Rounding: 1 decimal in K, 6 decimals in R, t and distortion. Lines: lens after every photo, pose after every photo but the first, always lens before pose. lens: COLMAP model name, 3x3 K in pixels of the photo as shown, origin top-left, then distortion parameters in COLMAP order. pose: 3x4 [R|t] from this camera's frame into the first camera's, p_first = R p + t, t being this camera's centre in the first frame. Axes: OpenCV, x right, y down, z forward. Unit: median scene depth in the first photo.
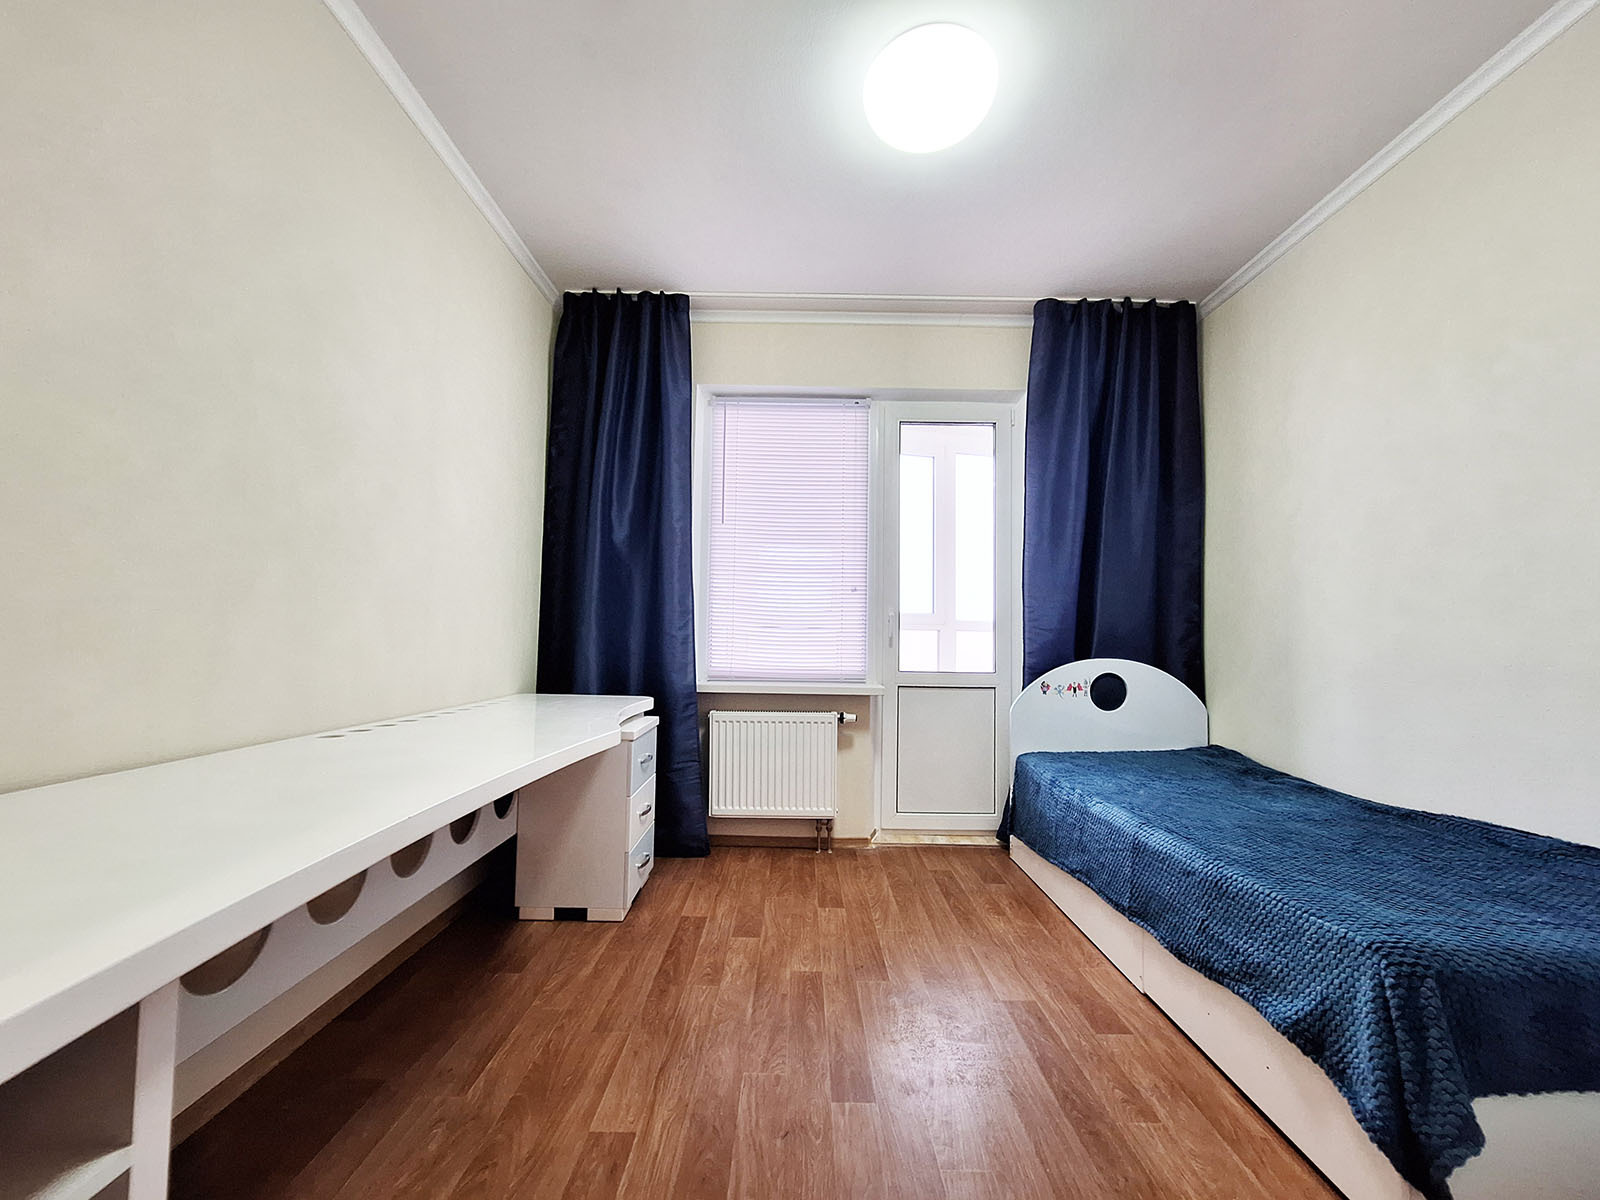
lens RADIAL K [[630.9, 0, 797.6], [0, 630.9, 608.1], [0, 0, 1]] dist [0.000479, -0.000025]
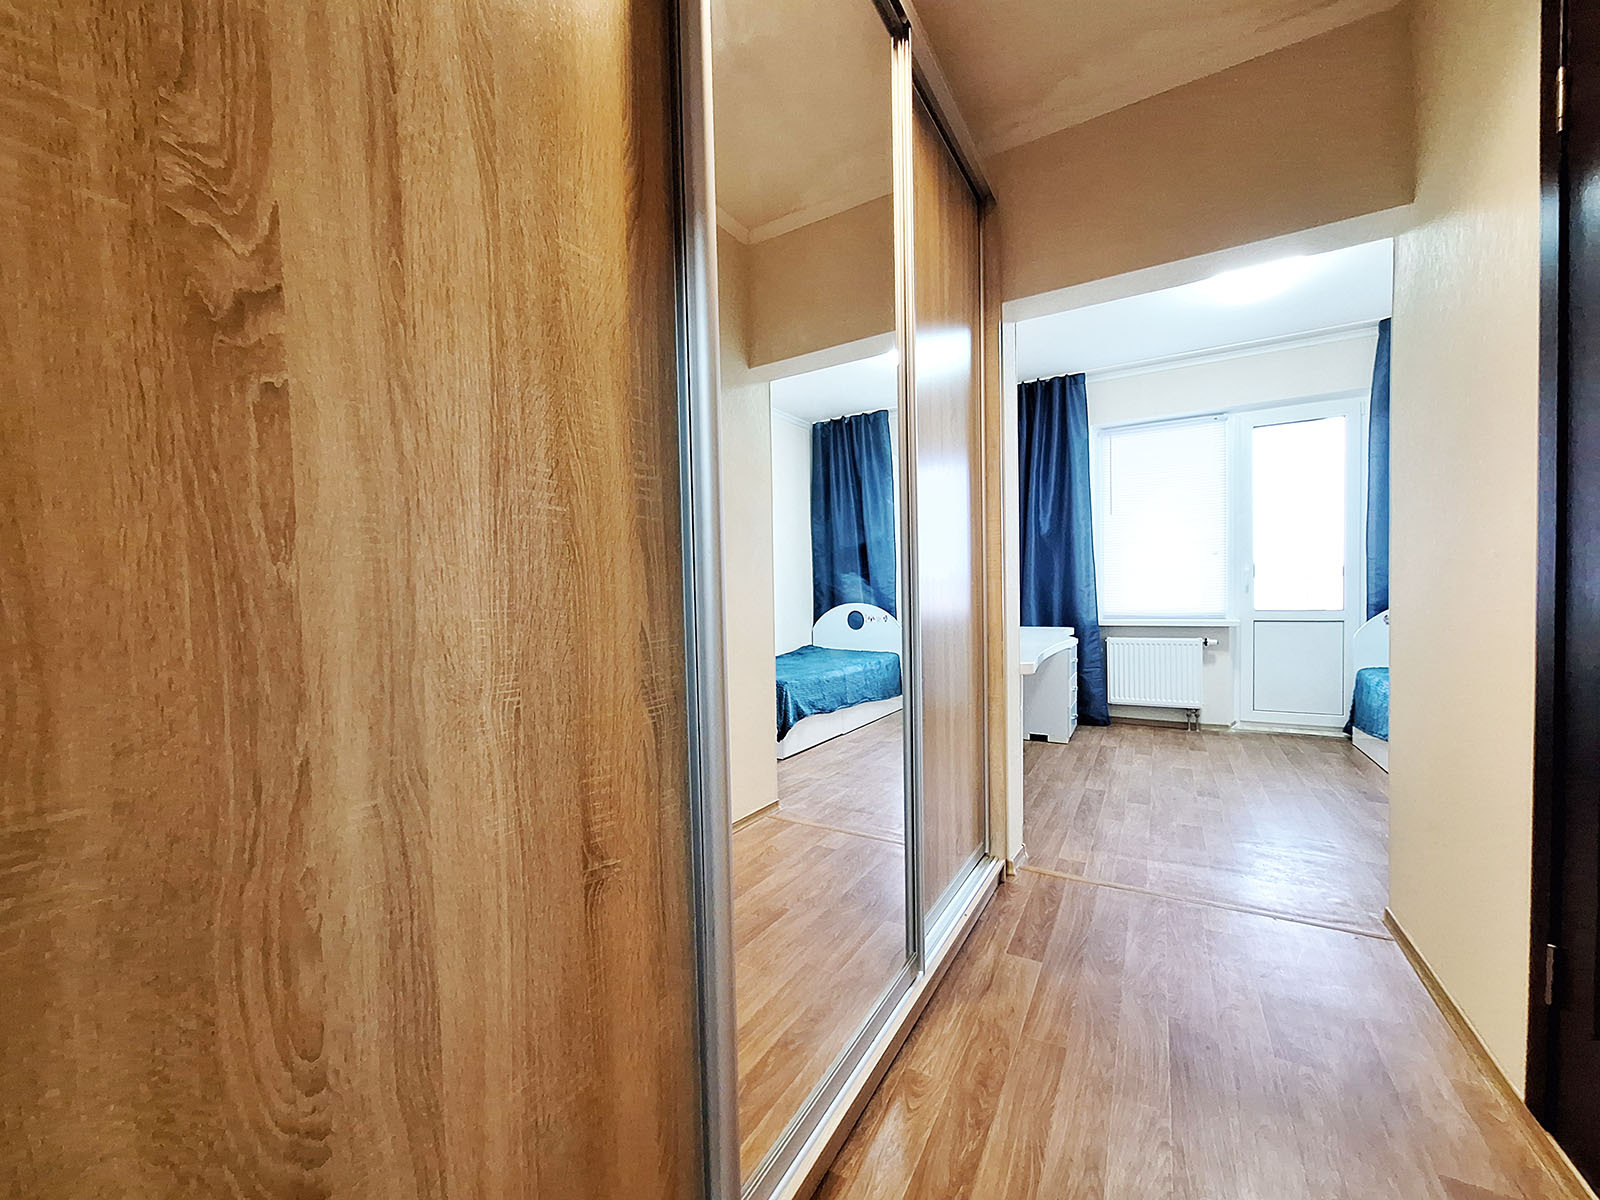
lens RADIAL K [[630.9, 0, 797.6], [0, 630.9, 608.1], [0, 0, 1]] dist [0.000479, -0.000025]
pose [[0.869096, -0.018698, -0.494290, -0.029444], [0.058892, 0.996089, 0.065869, -0.060359], [0.491125, -0.086356, 0.866798, -0.759831]]
